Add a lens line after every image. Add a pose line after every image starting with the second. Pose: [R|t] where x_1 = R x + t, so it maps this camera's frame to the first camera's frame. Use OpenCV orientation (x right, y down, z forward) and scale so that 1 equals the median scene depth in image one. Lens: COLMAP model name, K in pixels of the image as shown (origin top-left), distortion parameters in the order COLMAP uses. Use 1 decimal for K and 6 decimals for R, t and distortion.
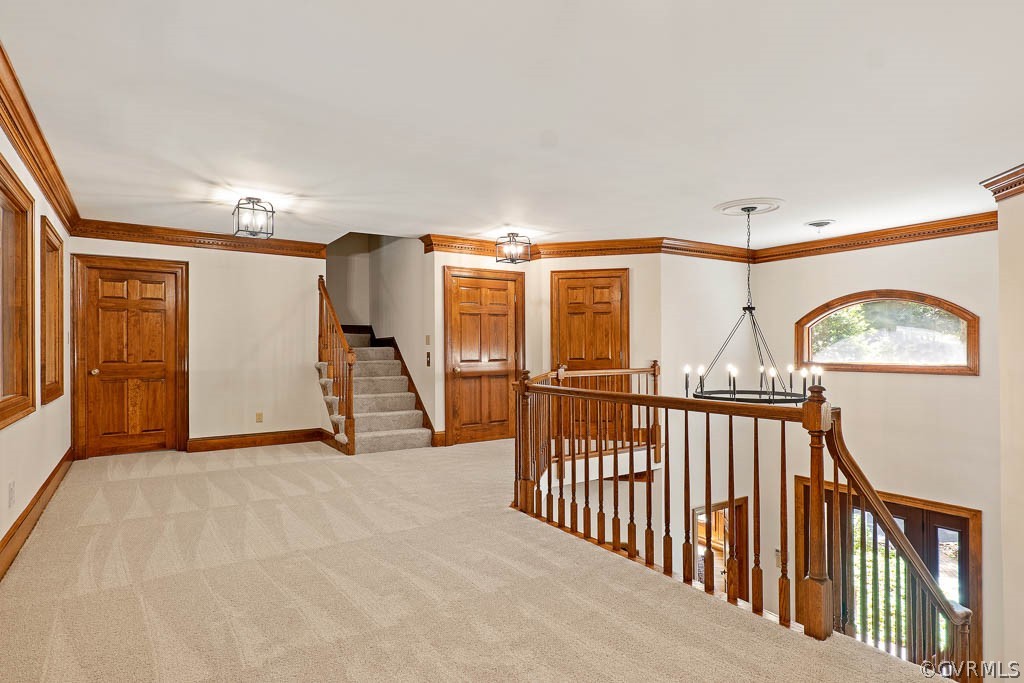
lens RADIAL K [[569.3, 0, 510.1], [0, 569.3, 344.0], [0, 0, 1]] dist [-0.006554, -0.000188]
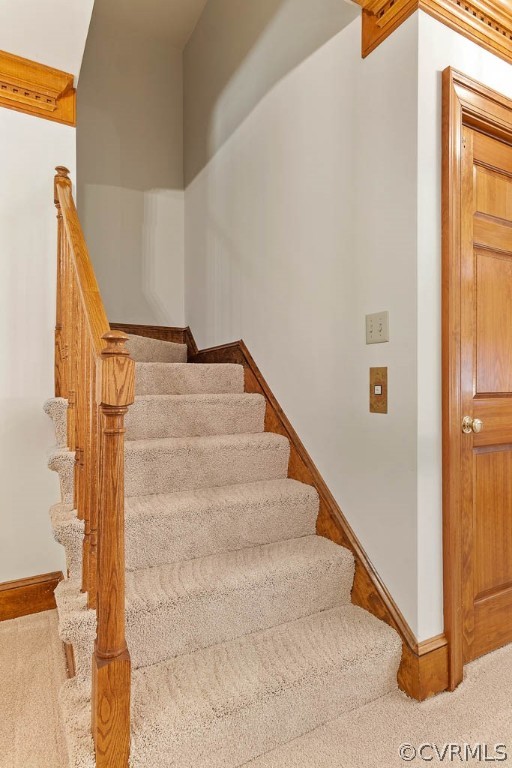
lens RADIAL K [[431.0, 0, 257.1], [0, 431.0, 383.7], [0, 0, 1]] dist [0.004969, 0.000144]
pose [[0.997967, 0.002489, -0.063687, -0.184553], [-0.002275, 0.999992, 0.003436, 0.021021], [0.063695, -0.003284, 0.997964, 0.722234]]
